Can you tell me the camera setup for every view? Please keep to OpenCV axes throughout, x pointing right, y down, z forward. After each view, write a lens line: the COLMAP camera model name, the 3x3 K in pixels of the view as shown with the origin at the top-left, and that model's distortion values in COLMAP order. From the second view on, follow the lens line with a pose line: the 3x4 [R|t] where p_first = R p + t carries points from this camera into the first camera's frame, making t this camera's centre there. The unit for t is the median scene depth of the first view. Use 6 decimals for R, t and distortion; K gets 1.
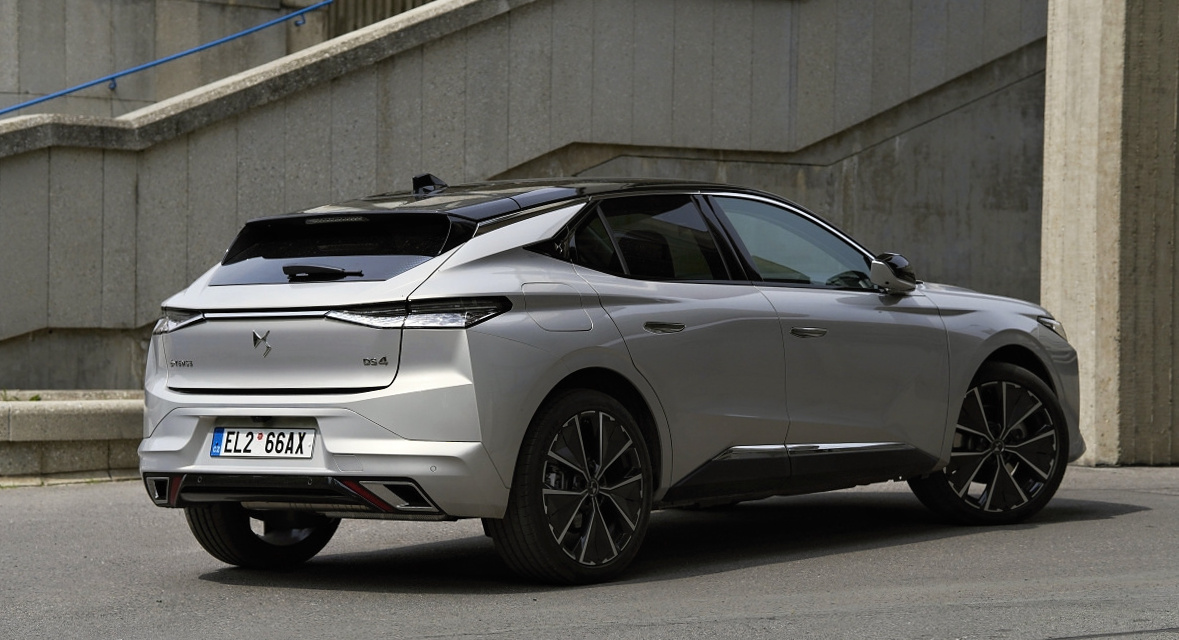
lens RADIAL K [[2718.6, 0, 589.5], [0, 2718.6, 320.0], [0, 0, 1]] dist [0.685321, -0.006282]
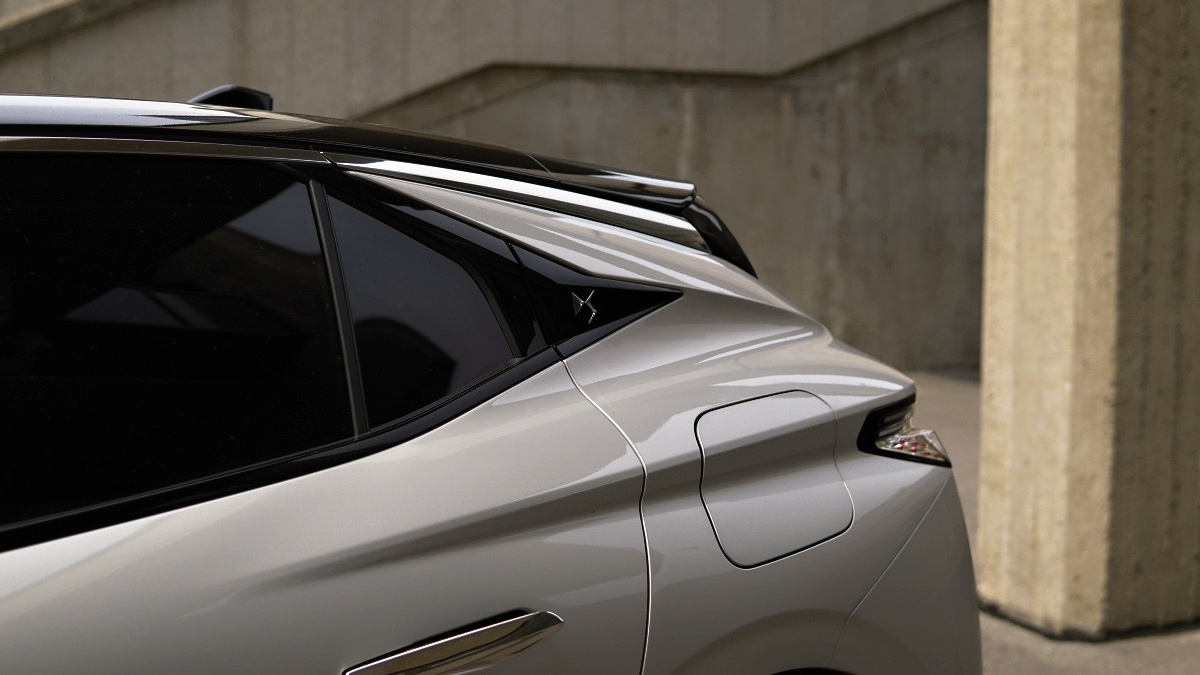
lens RADIAL K [[1616.4, 0, 600.0], [0, 1616.4, 337.5], [0, 0, 1]] dist [-0.177942, -0.040377]
pose [[0.988763, 0.010541, -0.149120, 0.138094], [0.002111, 0.996427, 0.084431, -0.030264], [0.149477, -0.083797, 0.985208, 0.689243]]
